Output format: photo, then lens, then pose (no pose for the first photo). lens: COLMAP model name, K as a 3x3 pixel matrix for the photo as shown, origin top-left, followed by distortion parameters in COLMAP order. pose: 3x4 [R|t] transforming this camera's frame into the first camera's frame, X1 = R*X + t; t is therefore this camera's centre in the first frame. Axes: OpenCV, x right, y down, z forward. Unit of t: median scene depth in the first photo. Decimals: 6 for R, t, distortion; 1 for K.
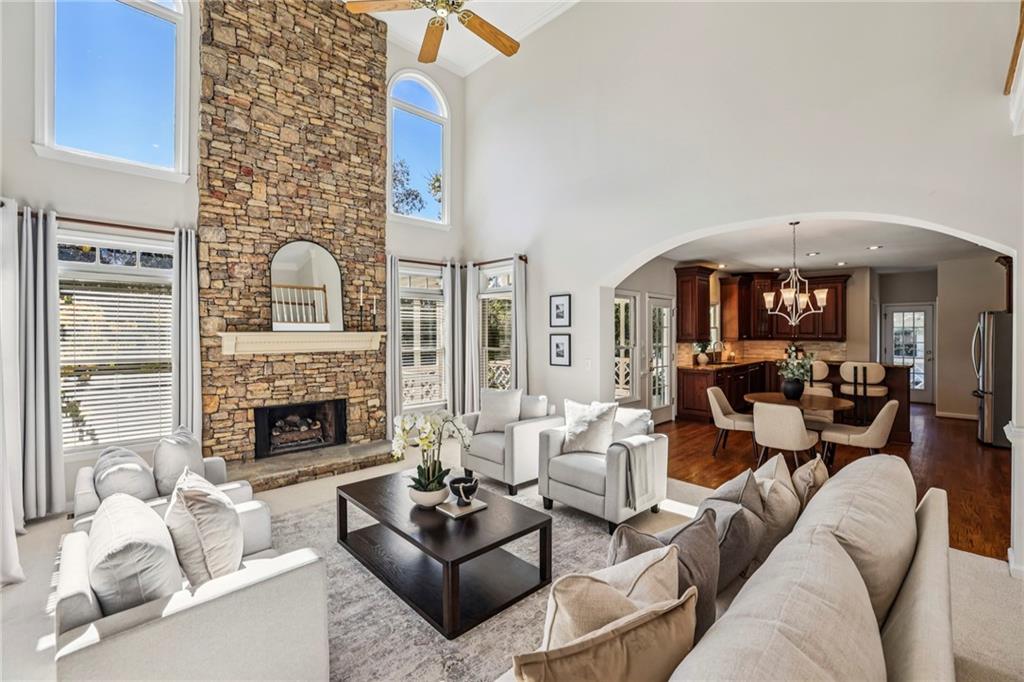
lens RADIAL K [[445.3, 0, 510.6], [0, 445.3, 335.2], [0, 0, 1]] dist [-0.025357, 0.005709]
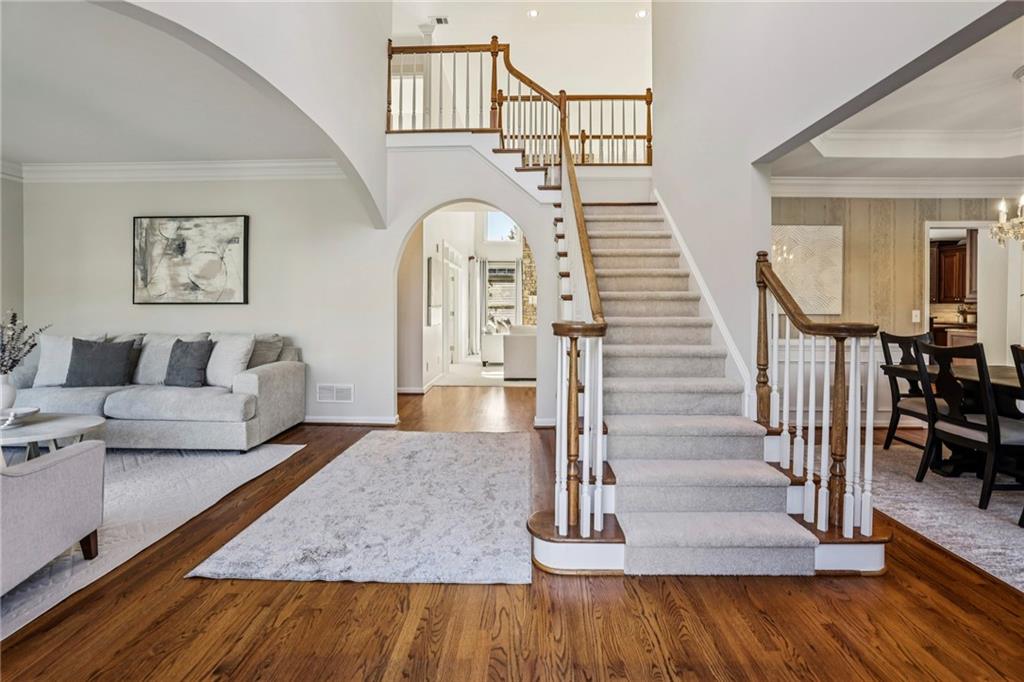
lens RADIAL K [[445.3, 0, 499.3], [0, 445.3, 304.6], [0, 0, 1]] dist [-0.025357, 0.005709]
pose [[0.714090, 0.007411, -0.700015, 1.066413], [-0.008453, 0.999962, 0.001963, 0.041613], [0.700003, 0.004515, 0.714125, -1.030475]]
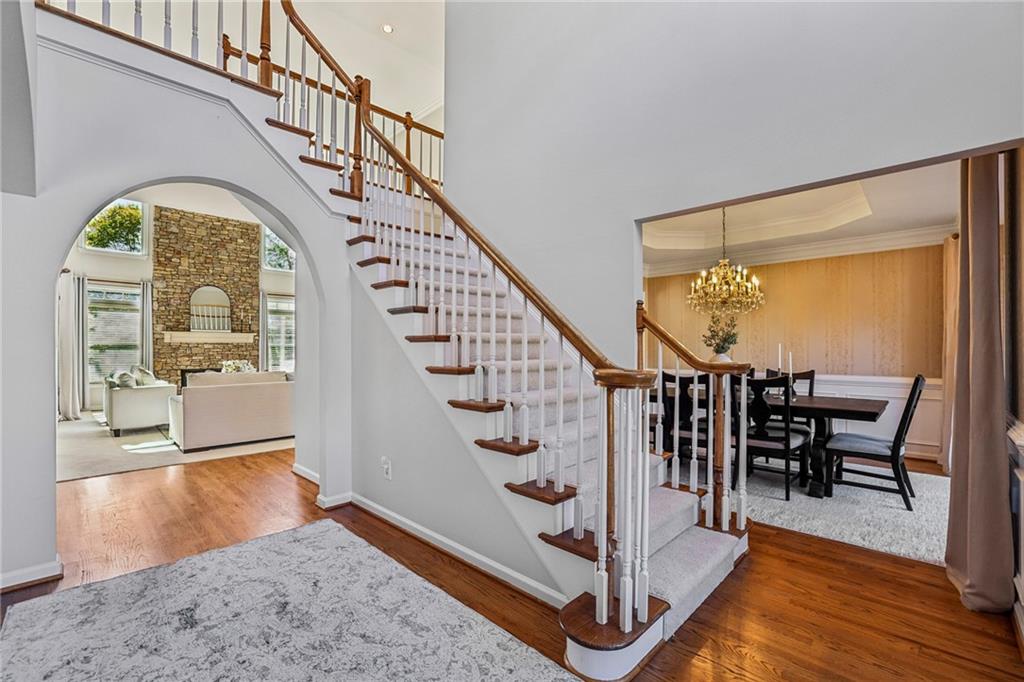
lens RADIAL K [[445.3, 0, 510.4], [0, 445.3, 348.2], [0, 0, 1]] dist [-0.025357, 0.005709]
pose [[0.998289, 0.011224, 0.057382, 0.756180], [-0.011445, 0.999928, 0.003518, 0.040711], [-0.057338, -0.004169, 0.998346, -1.023513]]
